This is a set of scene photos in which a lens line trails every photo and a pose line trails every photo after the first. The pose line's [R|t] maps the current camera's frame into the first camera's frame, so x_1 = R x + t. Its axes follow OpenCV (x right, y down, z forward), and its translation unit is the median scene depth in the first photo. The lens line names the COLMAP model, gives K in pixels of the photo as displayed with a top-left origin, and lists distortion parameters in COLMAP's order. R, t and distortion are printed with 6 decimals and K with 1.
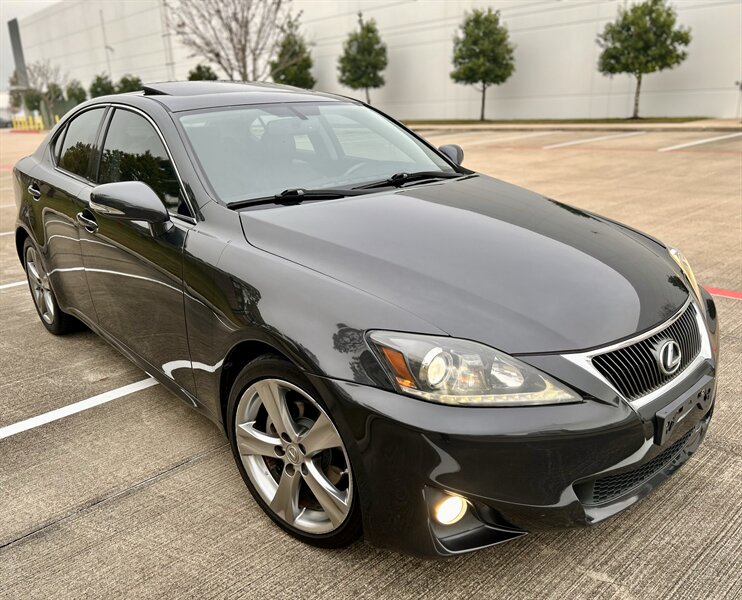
lens RADIAL K [[599.4, 0, 363.9], [0, 599.4, 300.1], [0, 0, 1]] dist [0.048758, -0.045936]
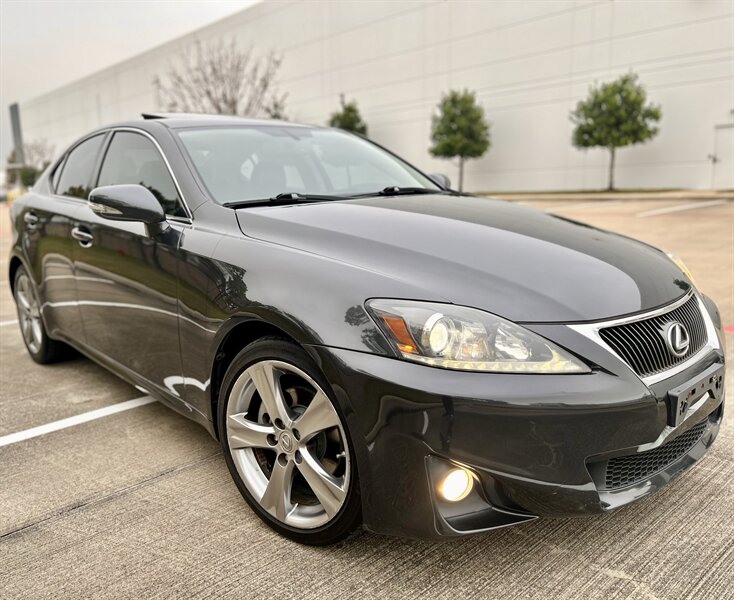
lens RADIAL K [[598.2, 0, 333.8], [0, 598.2, 300.5], [0, 0, 1]] dist [0.052763, -0.055943]
pose [[0.999853, 0.005727, -0.016154, -0.026431], [-0.007680, 0.992302, -0.123601, 0.141170], [0.015322, 0.123707, 0.992201, 0.022260]]
